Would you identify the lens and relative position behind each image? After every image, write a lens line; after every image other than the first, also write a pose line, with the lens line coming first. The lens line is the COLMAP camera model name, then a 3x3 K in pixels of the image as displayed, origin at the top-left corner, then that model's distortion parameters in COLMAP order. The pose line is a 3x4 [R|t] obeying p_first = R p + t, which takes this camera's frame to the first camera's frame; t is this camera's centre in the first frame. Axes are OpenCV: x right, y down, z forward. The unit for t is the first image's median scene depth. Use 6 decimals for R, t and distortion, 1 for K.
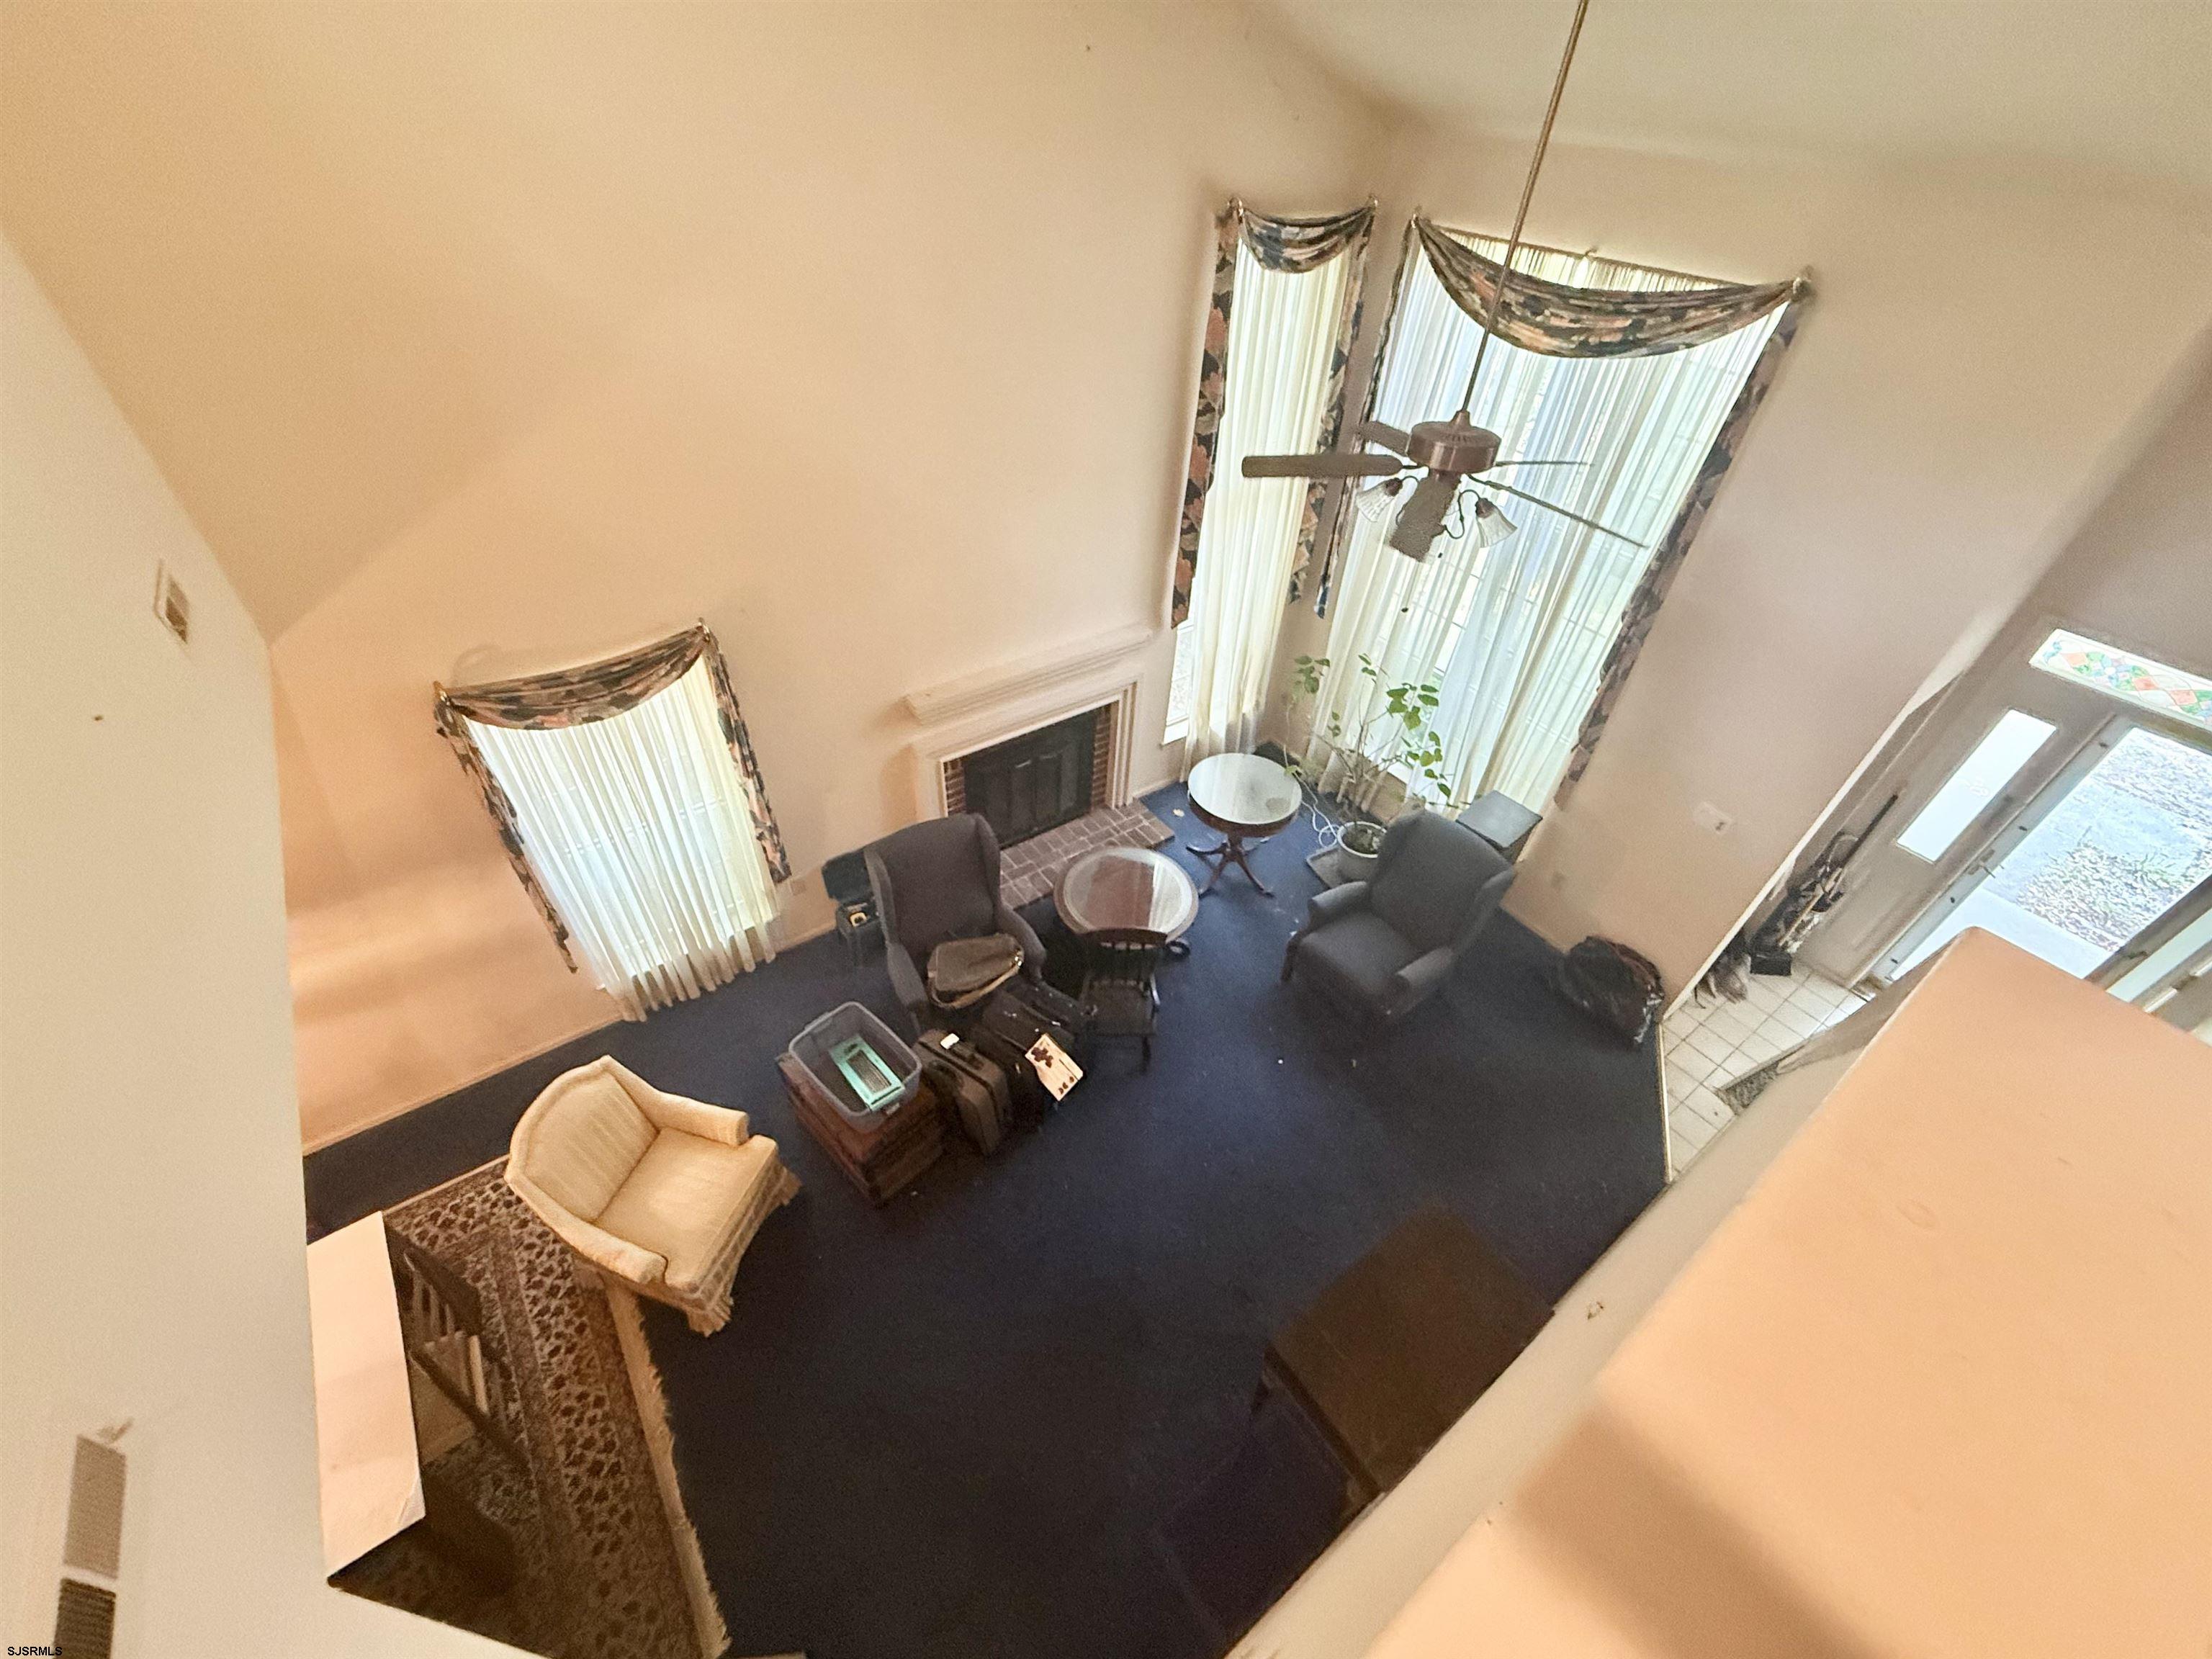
lens RADIAL K [[884.6, 0, 1096.6], [0, 884.6, 833.9], [0, 0, 1]] dist [0.001145, 0.000088]
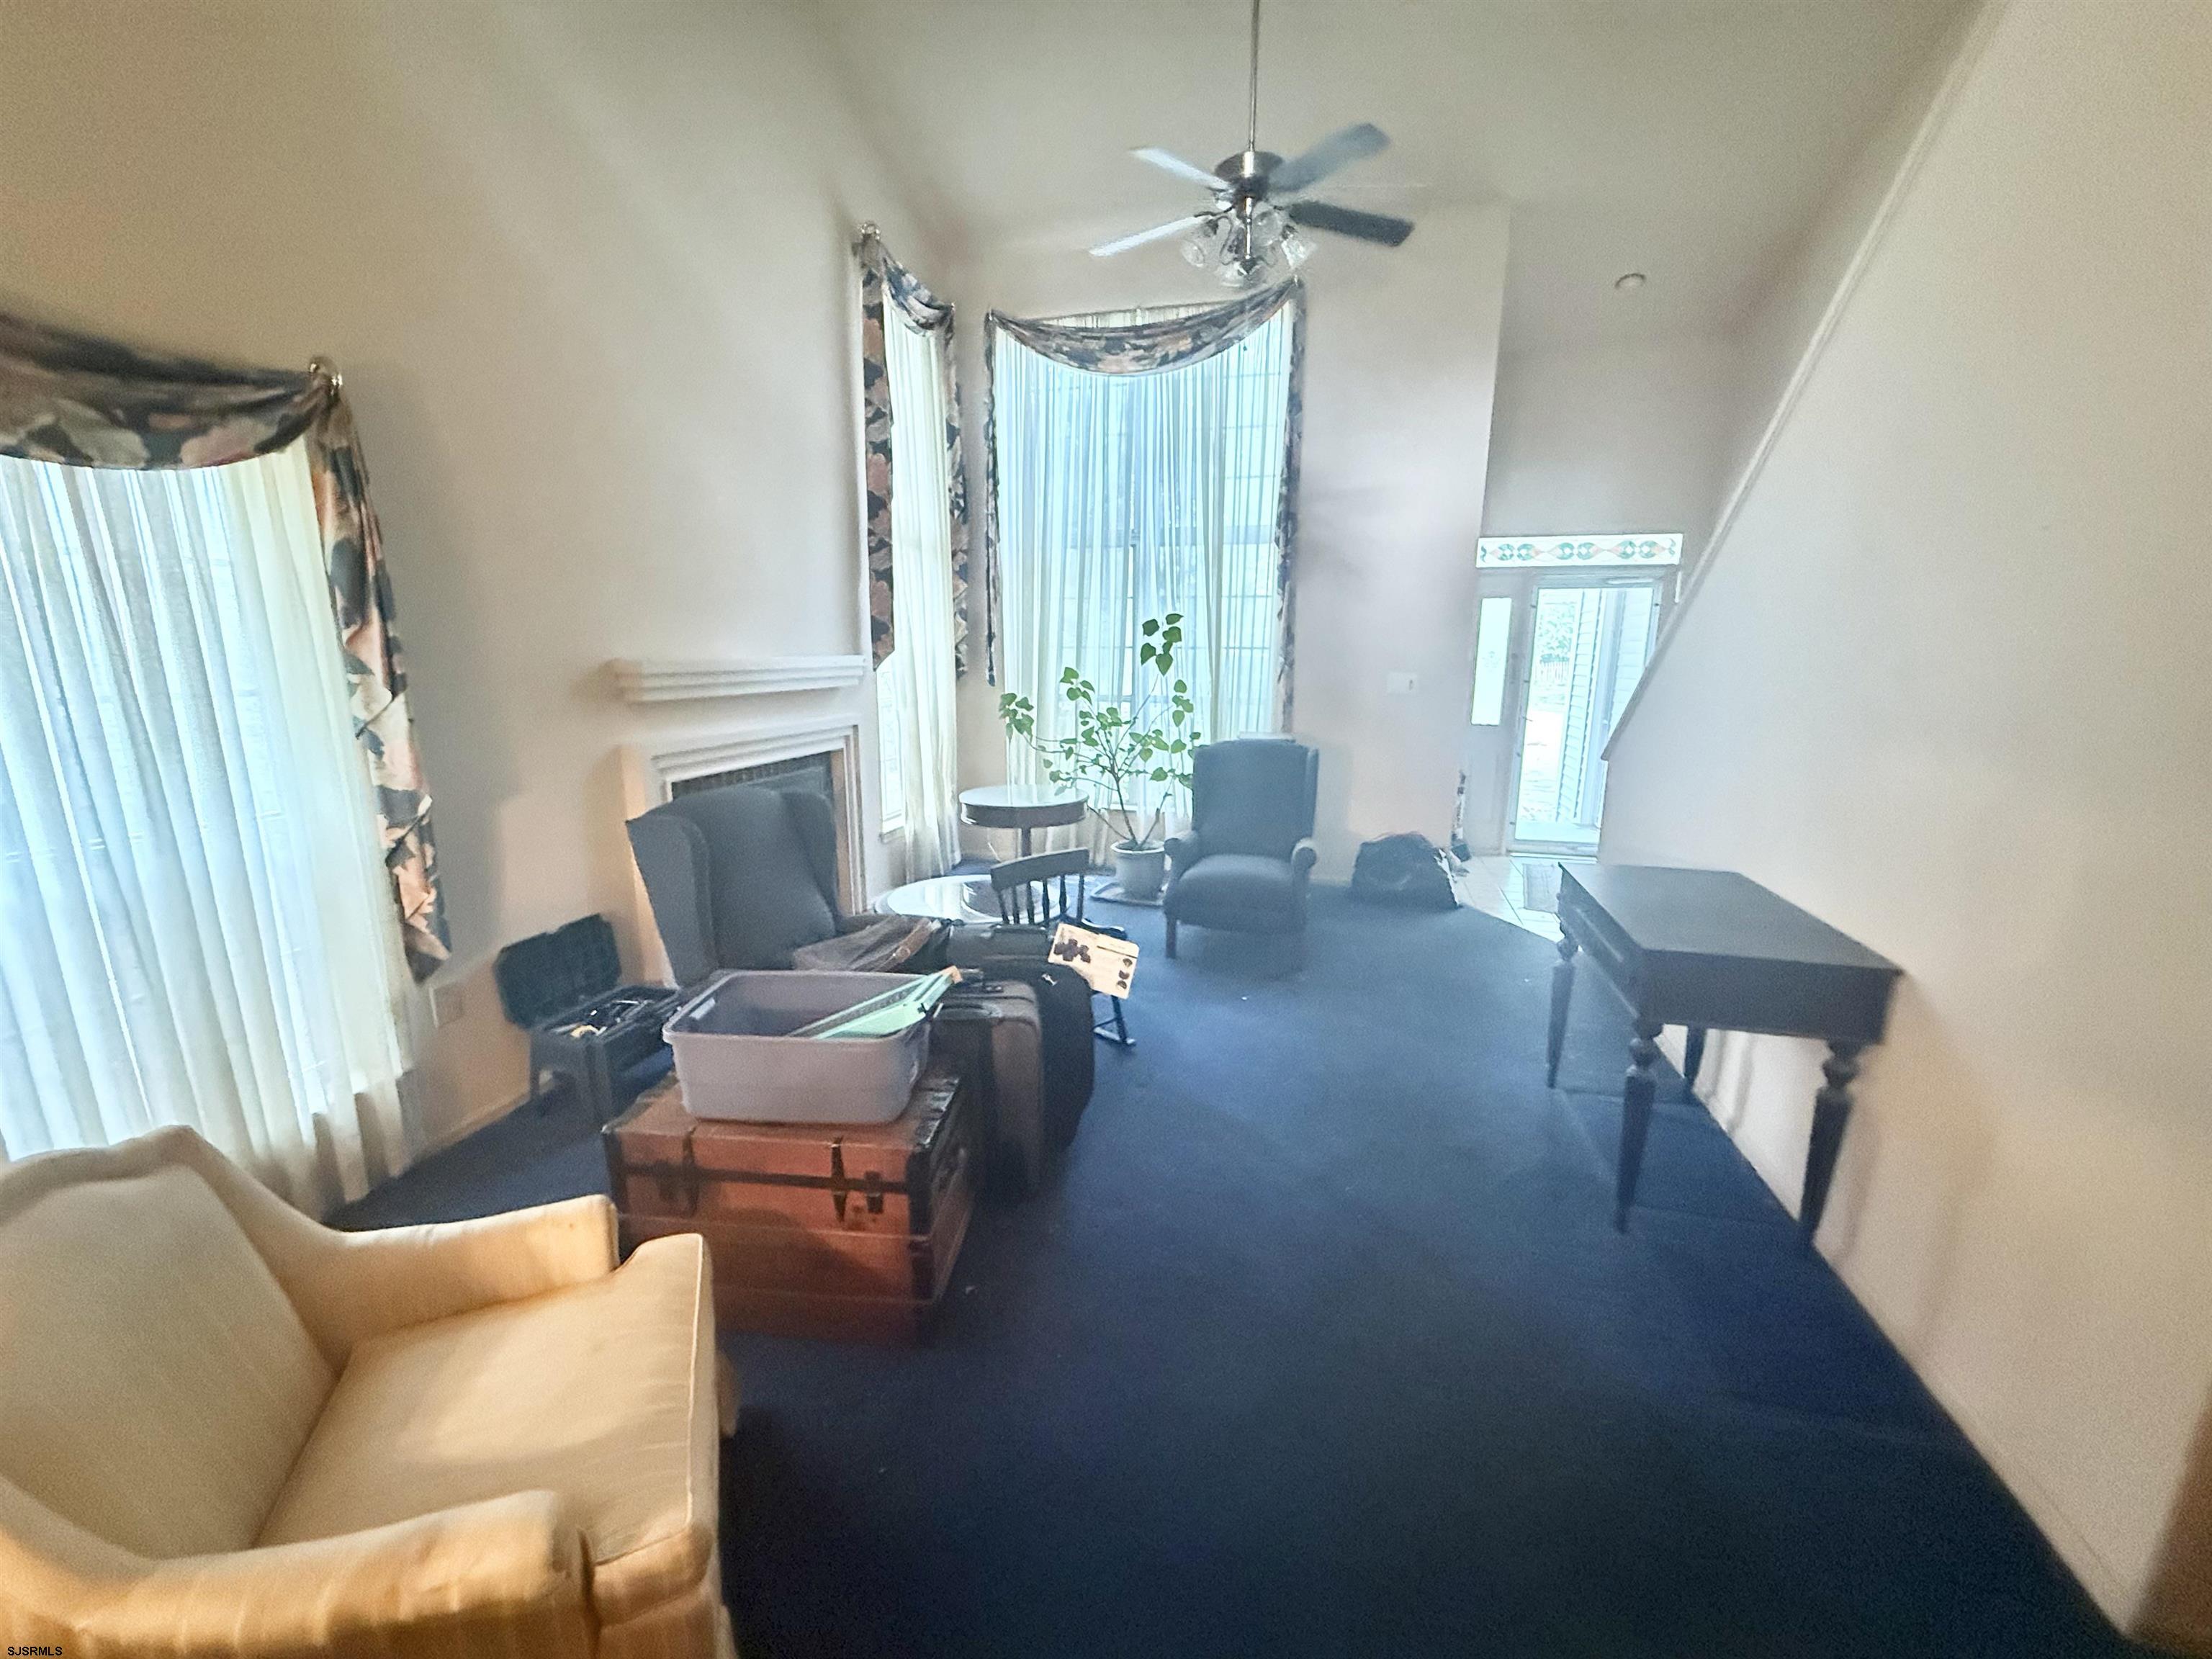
lens RADIAL K [[884.6, 0, 1096.6], [0, 884.6, 833.9], [0, 0, 1]] dist [0.001145, 0.000088]
pose [[0.773489, -0.171176, 0.610256, -0.368891], [0.443674, 0.833826, -0.328462, 0.345294], [-0.452623, 0.524817, 0.720902, 0.415700]]
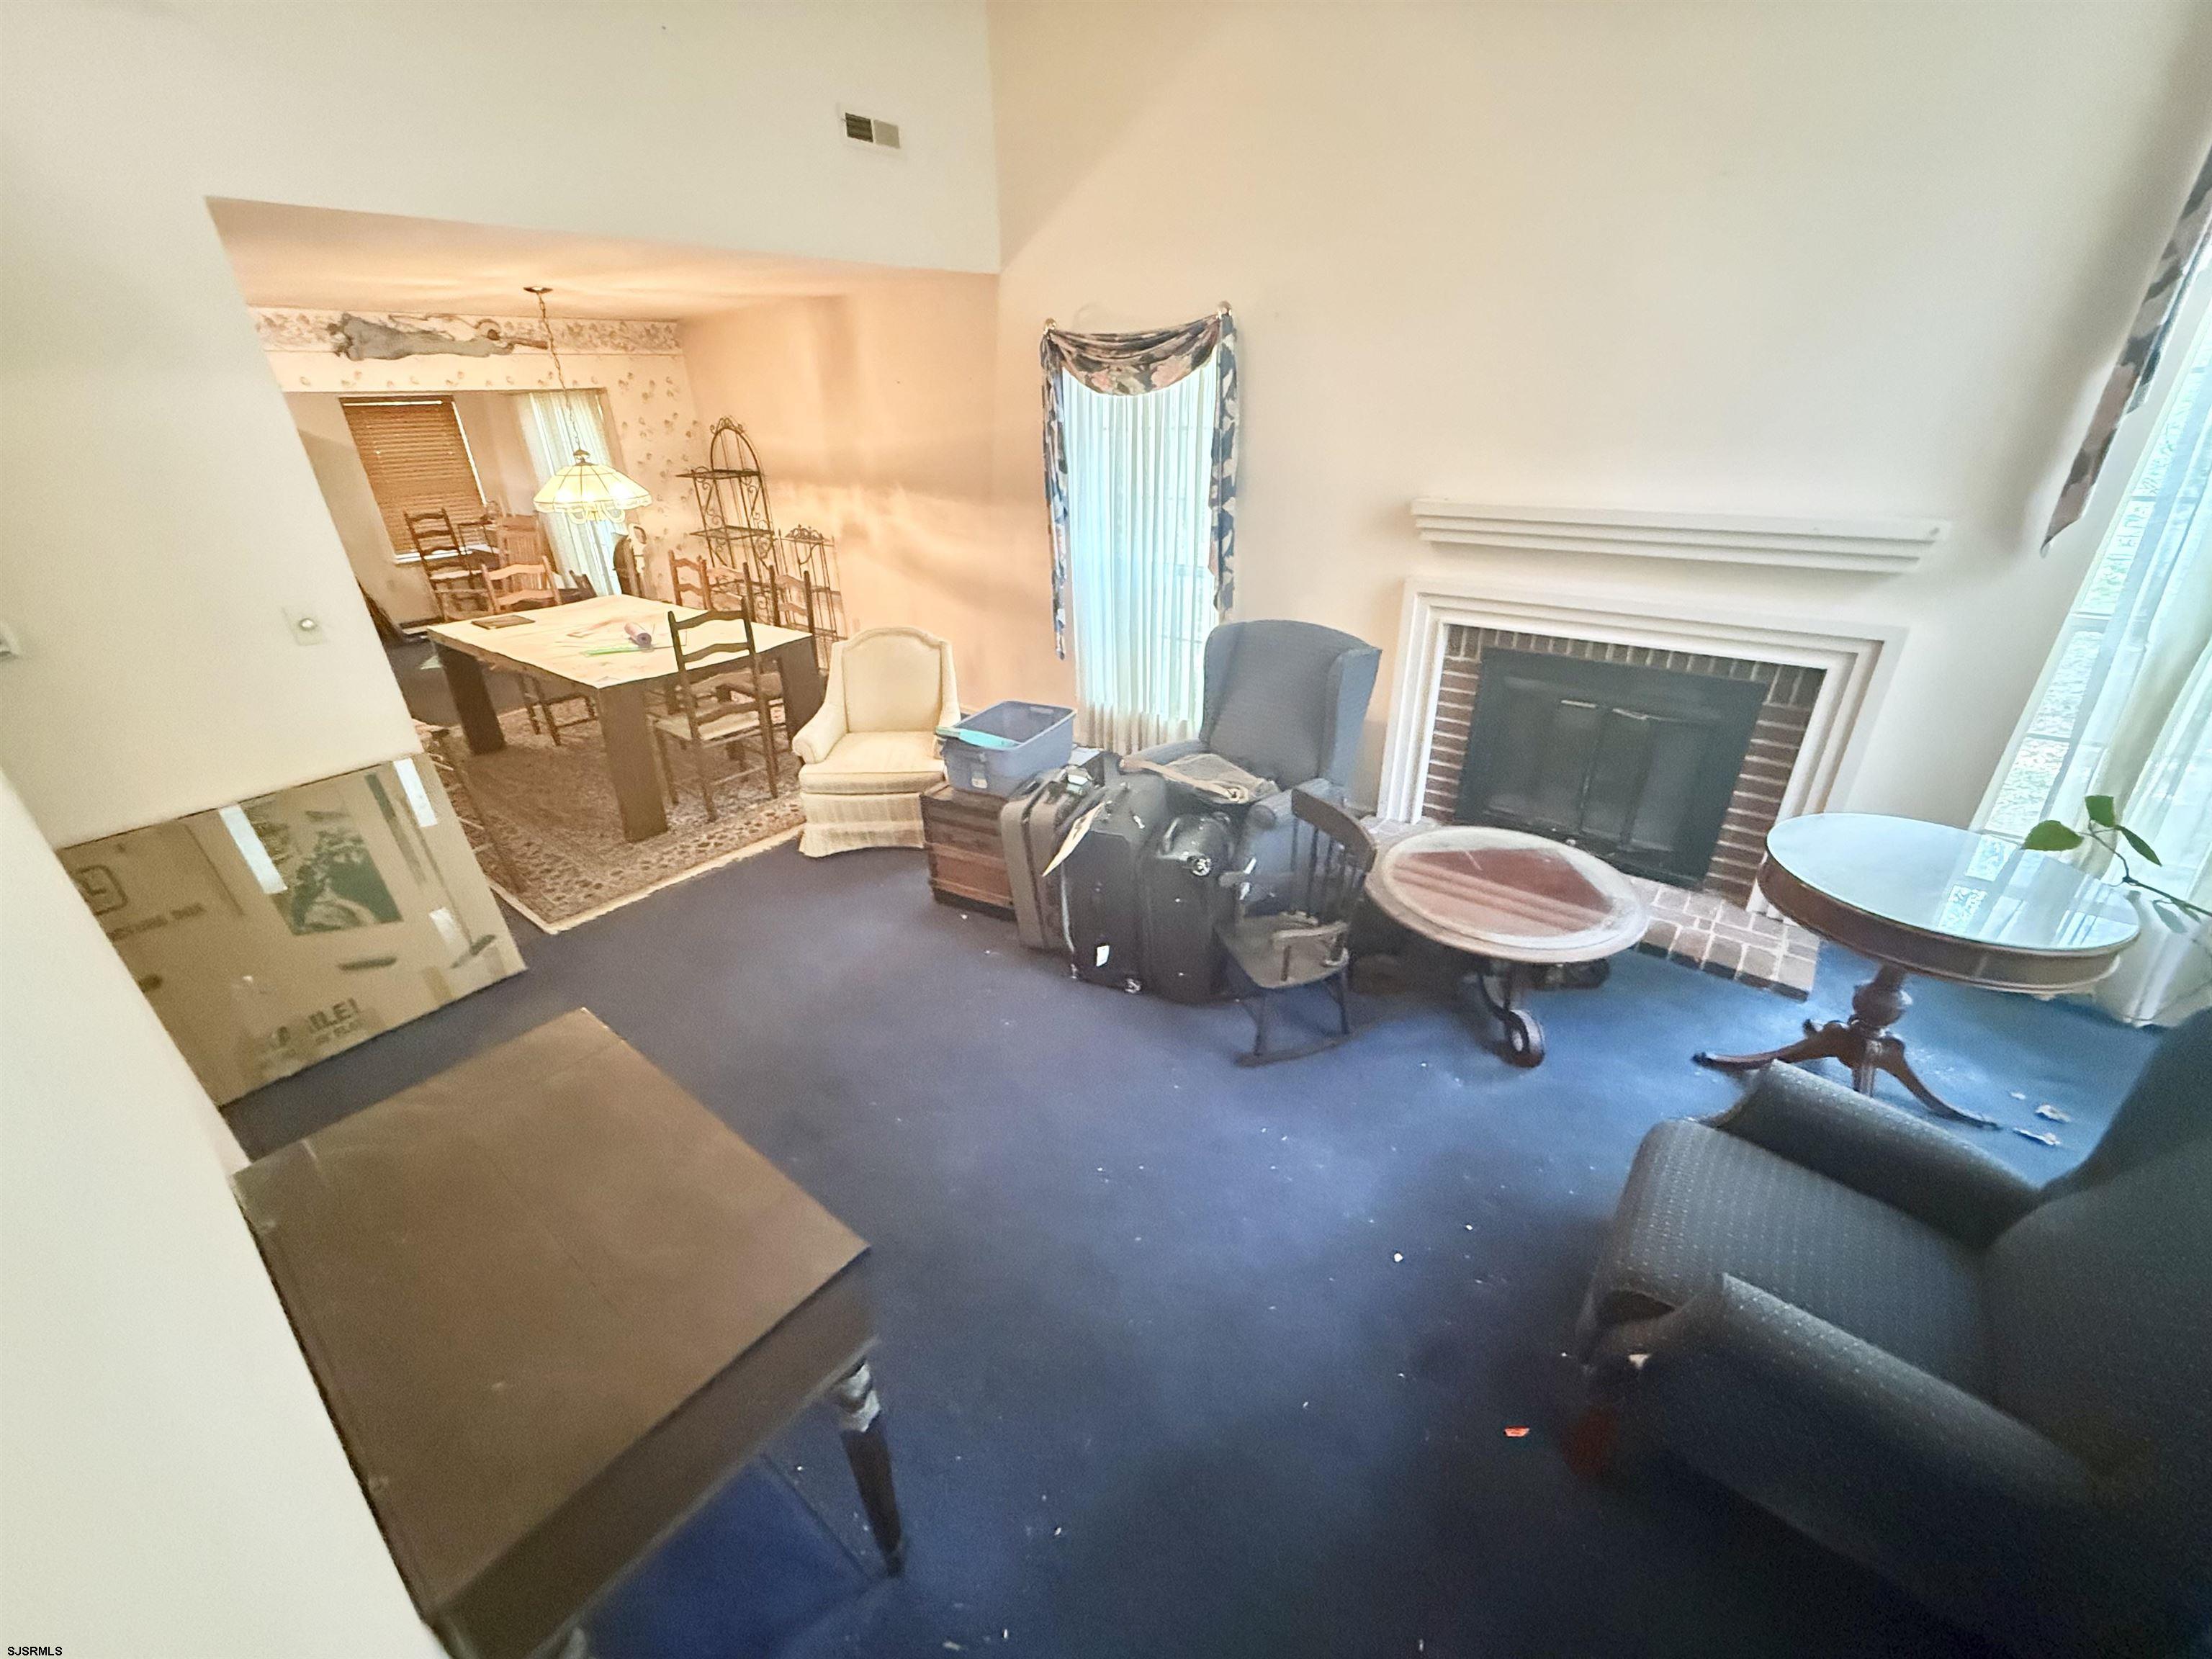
lens RADIAL K [[884.6, 0, 1096.6], [0, 884.6, 833.9], [0, 0, 1]] dist [0.001145, 0.000088]
pose [[0.261582, 0.381917, -0.886405, 0.490751], [-0.610177, 0.777011, 0.154717, 0.120761], [0.747836, 0.500393, 0.436289, 0.610789]]
